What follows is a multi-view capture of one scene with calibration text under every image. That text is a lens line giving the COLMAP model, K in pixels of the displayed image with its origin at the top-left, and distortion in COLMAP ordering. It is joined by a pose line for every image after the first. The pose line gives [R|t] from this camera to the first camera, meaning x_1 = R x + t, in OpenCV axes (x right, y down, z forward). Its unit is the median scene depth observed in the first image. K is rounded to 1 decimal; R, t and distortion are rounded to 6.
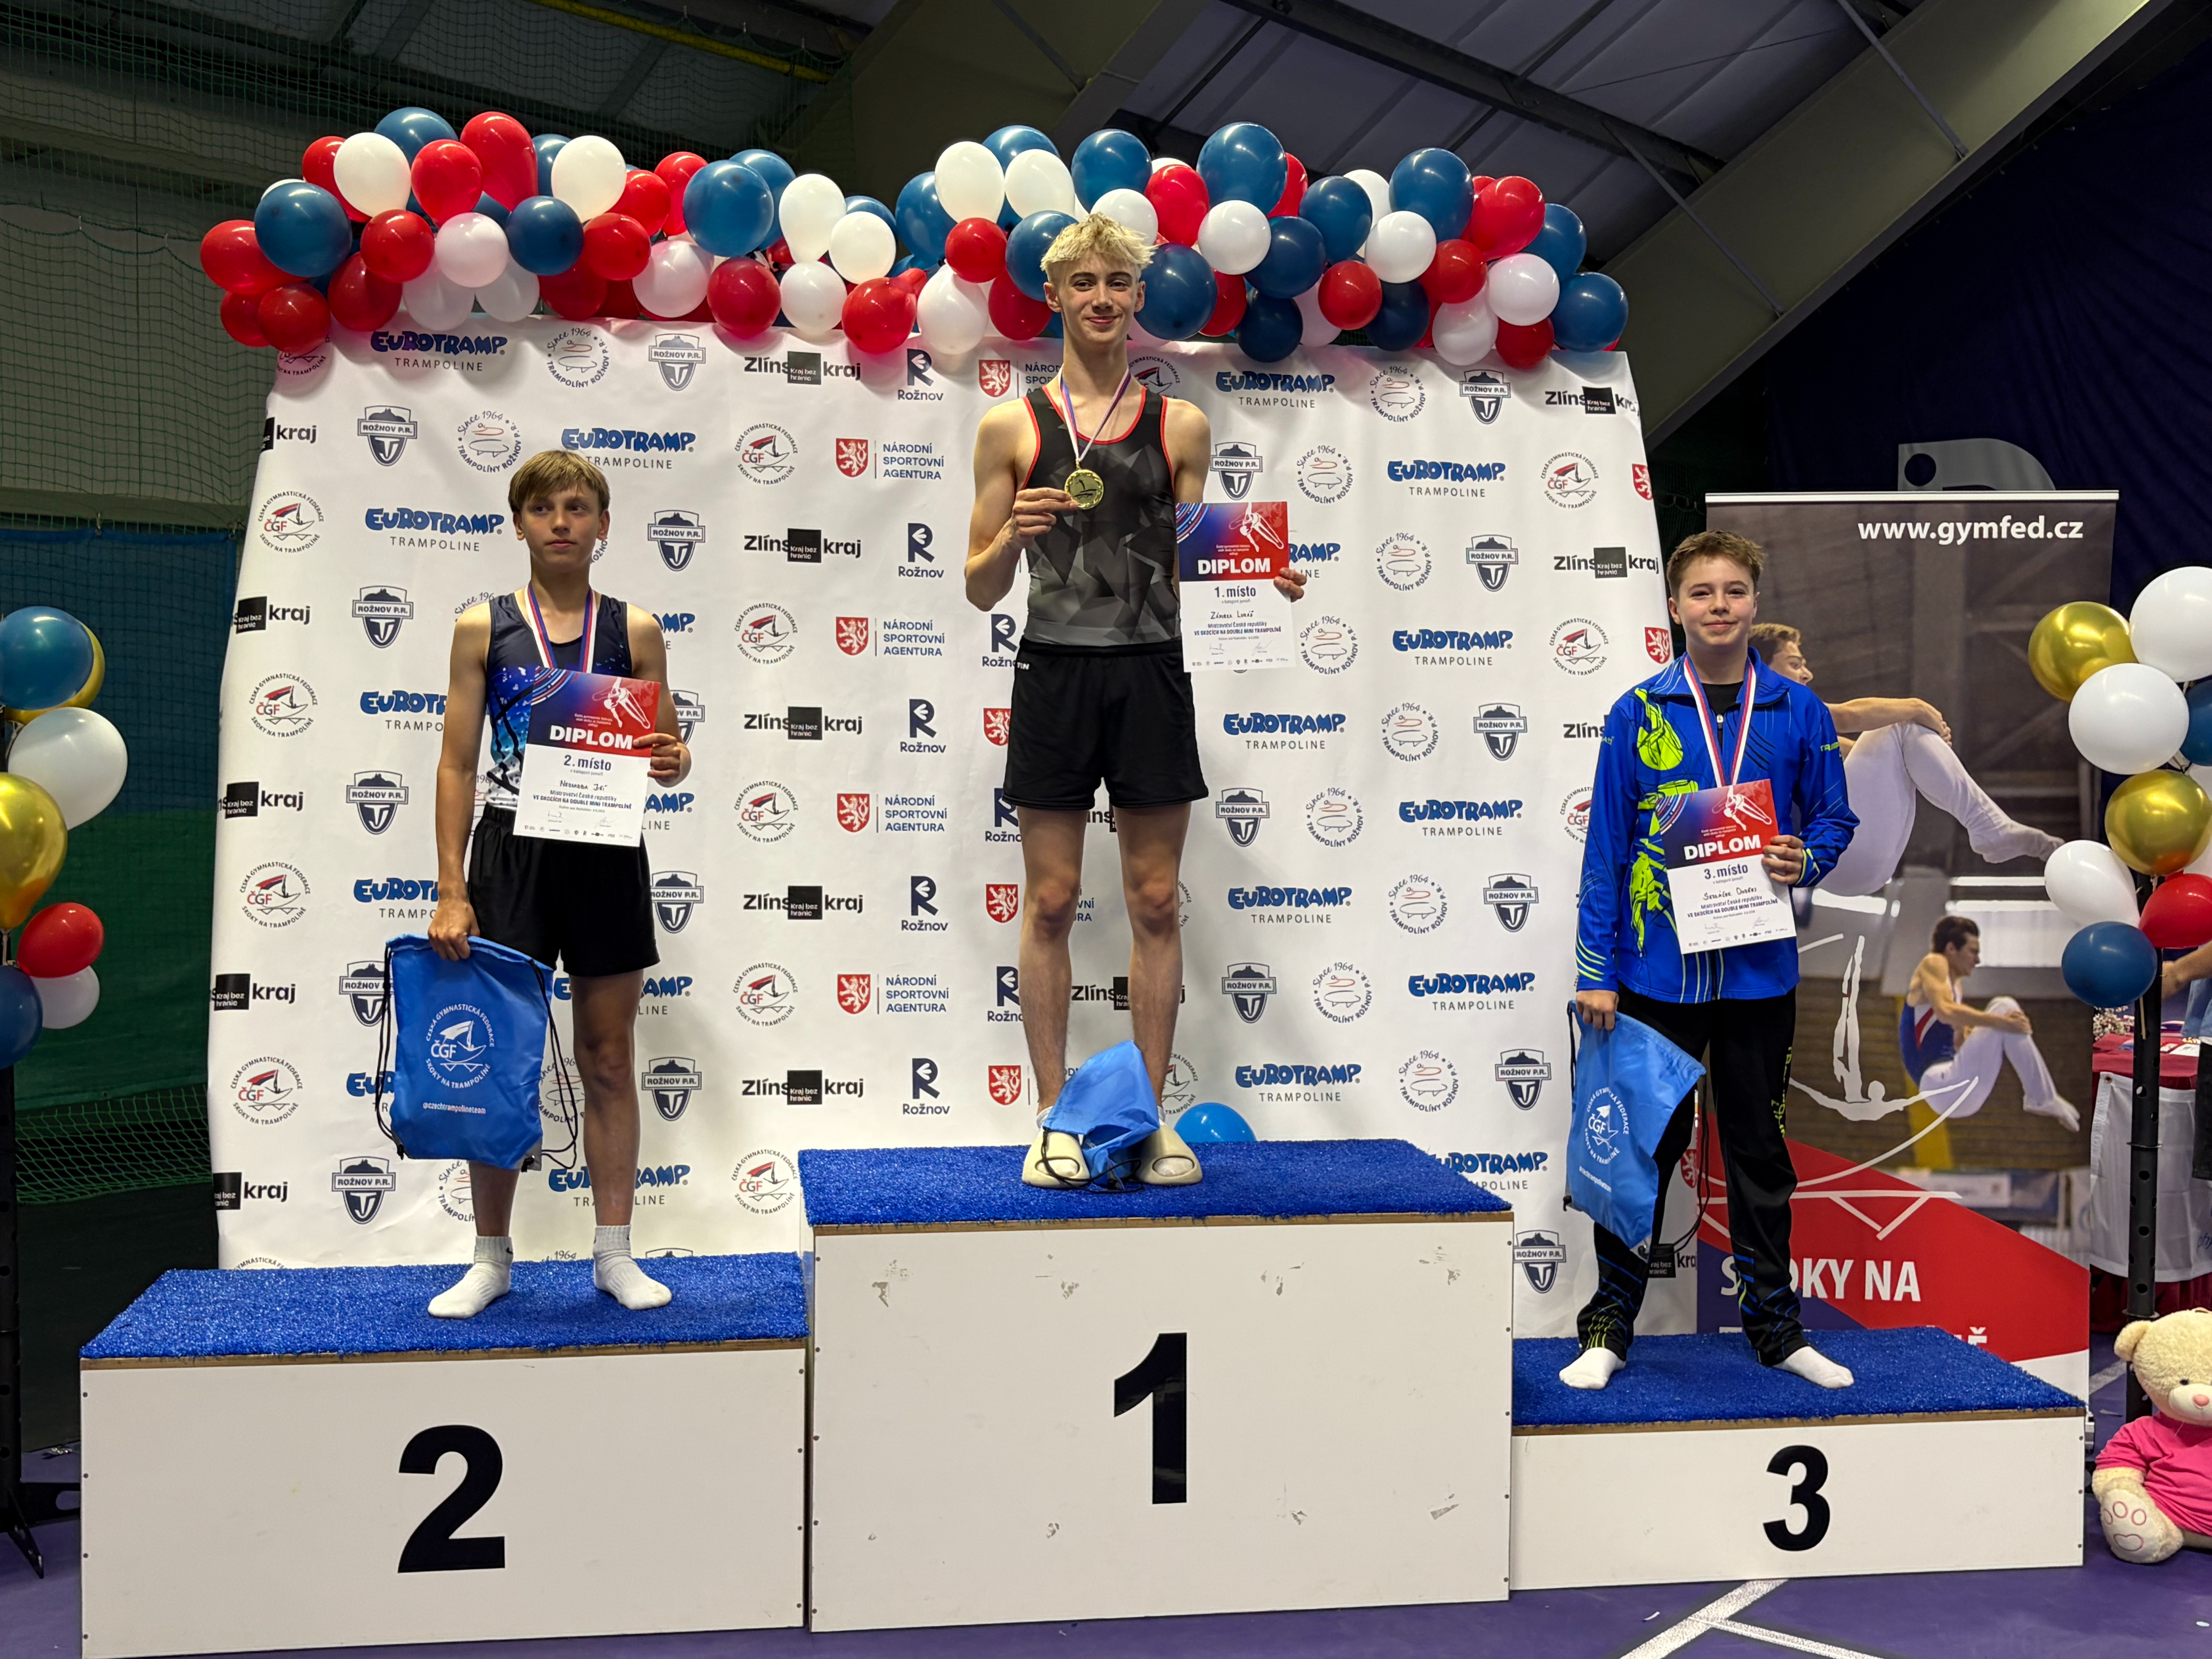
lens RADIAL K [[2409.0, 0, 1099.8], [0, 2409.0, 842.3], [0, 0, 1]] dist [0.138890, -0.449815]
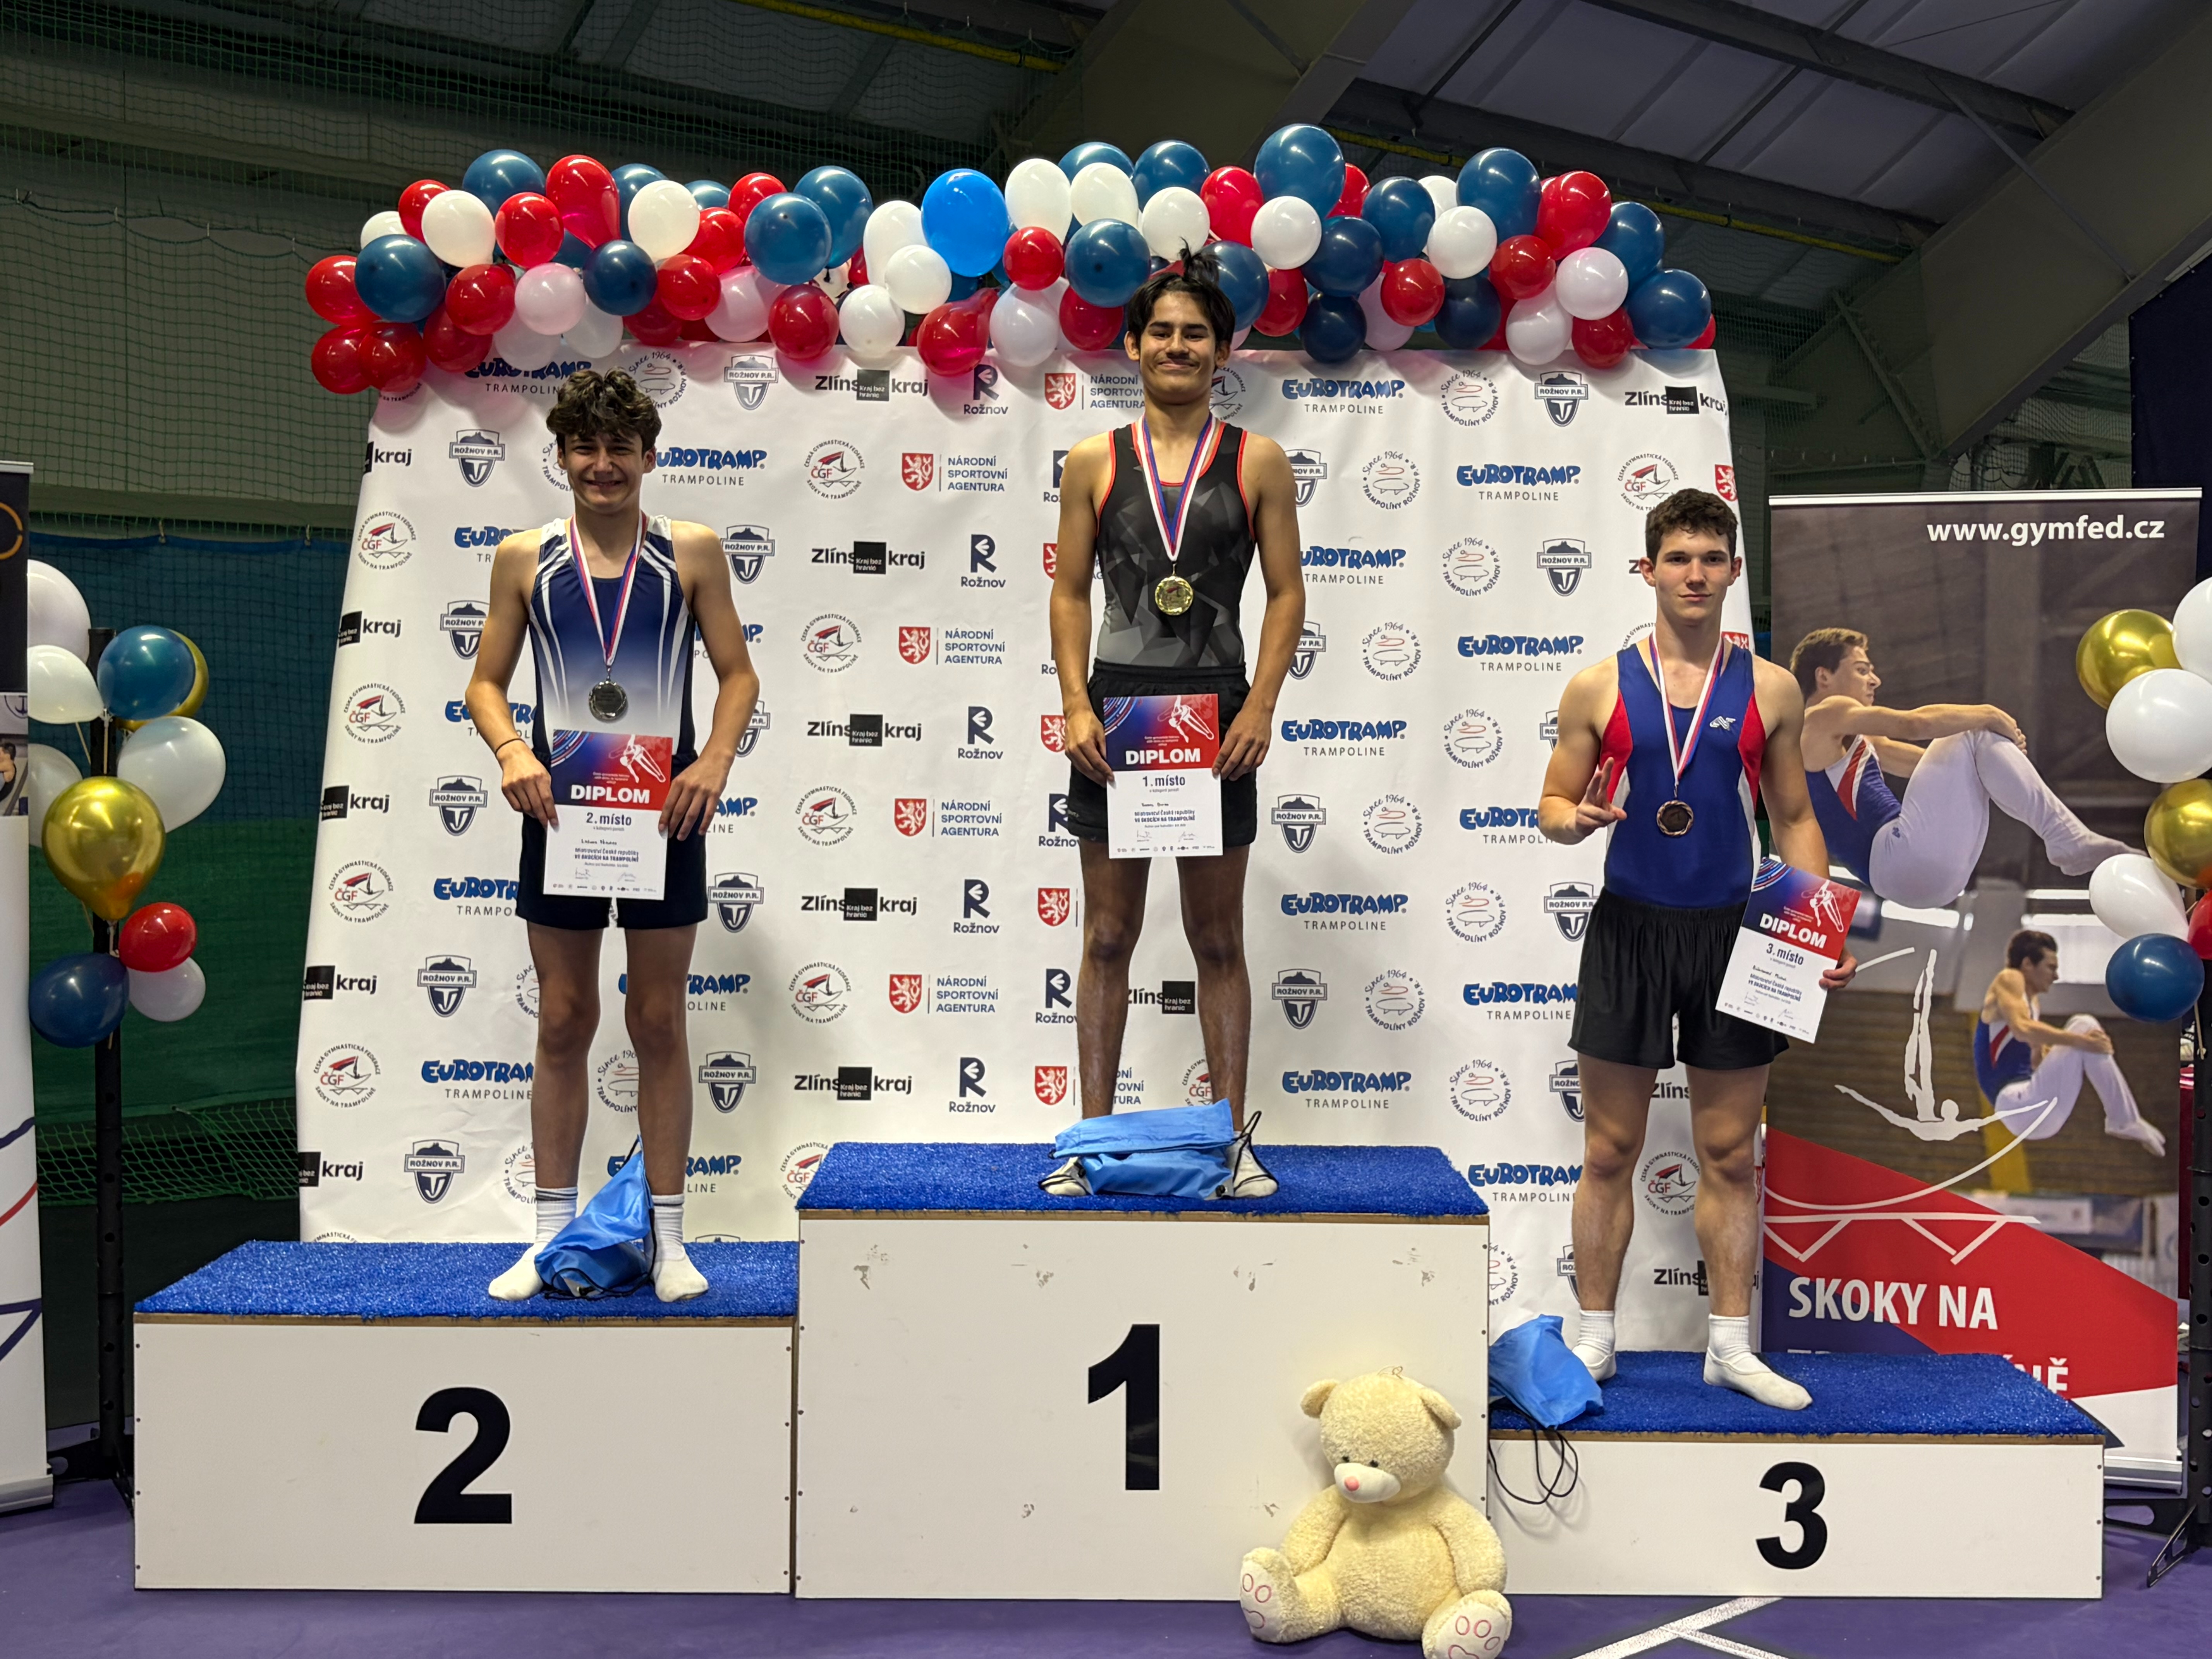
lens RADIAL K [[2586.9, 0, 1116.4], [0, 2586.9, 829.4], [0, 0, 1]] dist [0.167828, -0.618103]
pose [[0.989970, 0.005487, -0.141171, 0.139323], [-0.006664, 0.999947, -0.007867, 0.000975], [0.141120, 0.008729, 0.989954, -0.078293]]
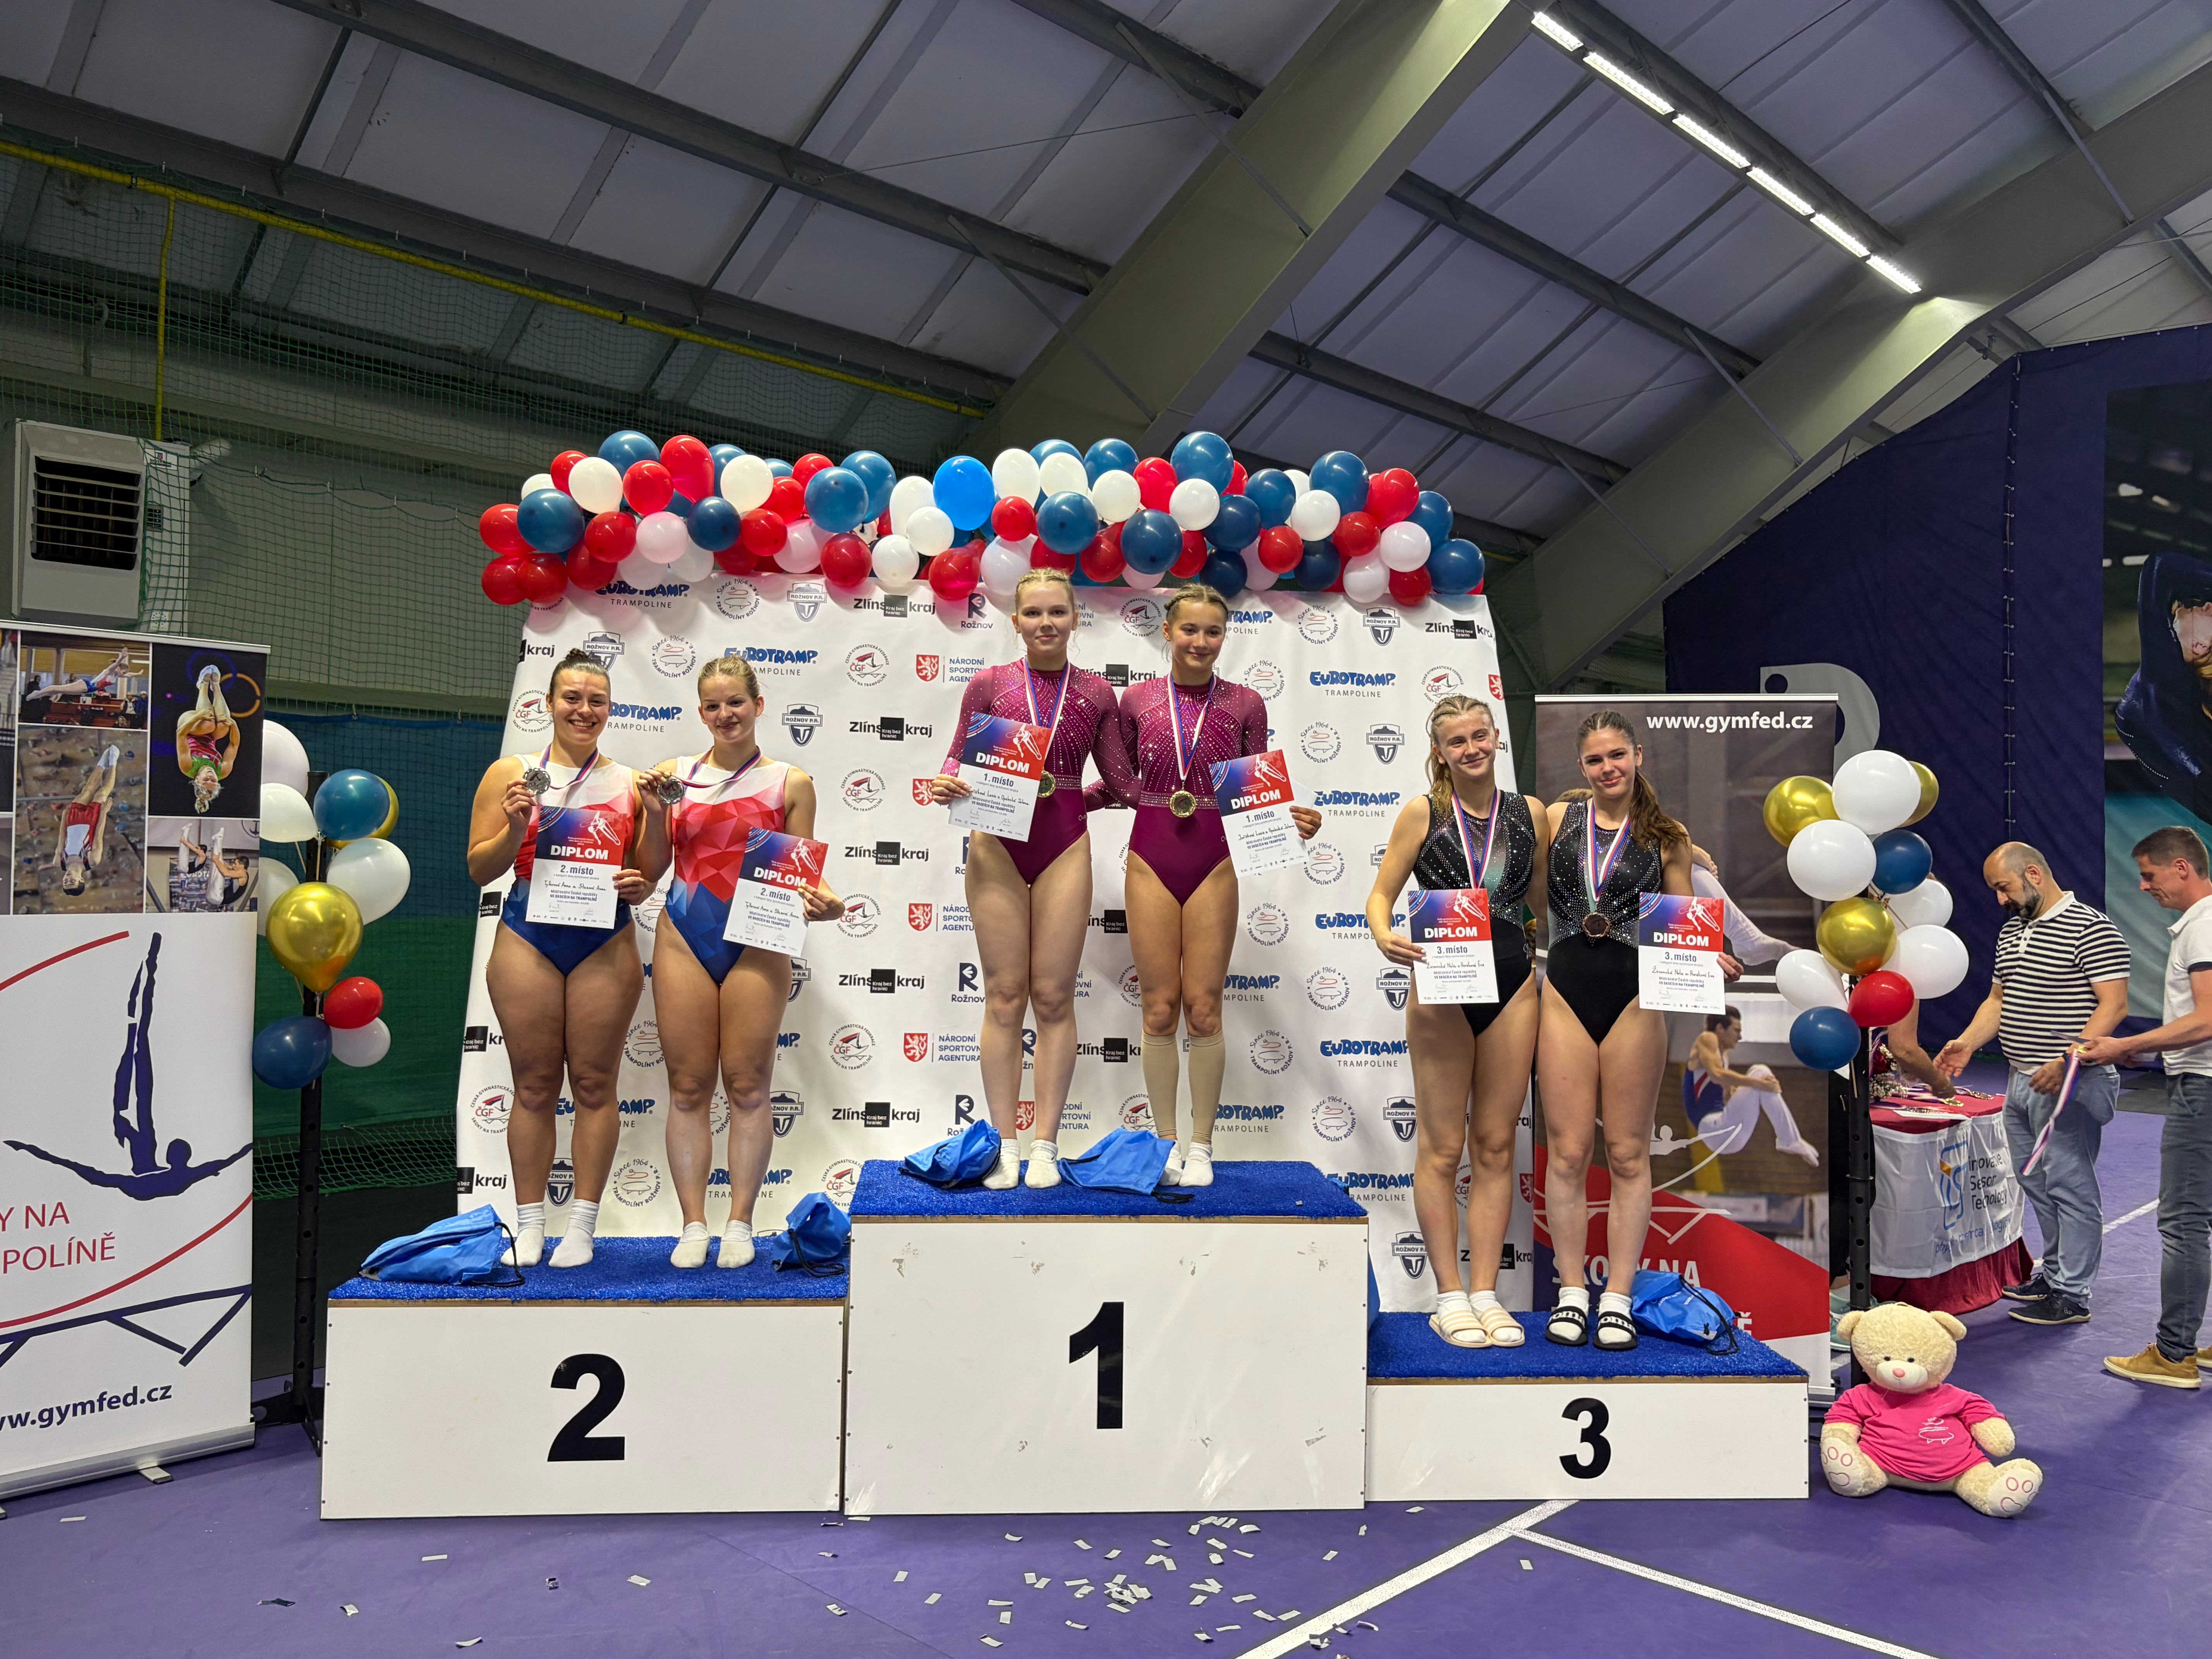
lens RADIAL K [[1694.7, 0, 1106.0], [0, 1694.7, 829.5], [0, 0, 1]] dist [0.088241, -0.214114]
pose [[0.997713, 0.008404, -0.067065, 0.071303], [-0.012946, 0.997629, -0.067592, 0.002024], [0.066338, 0.068306, 0.995456, 0.019976]]
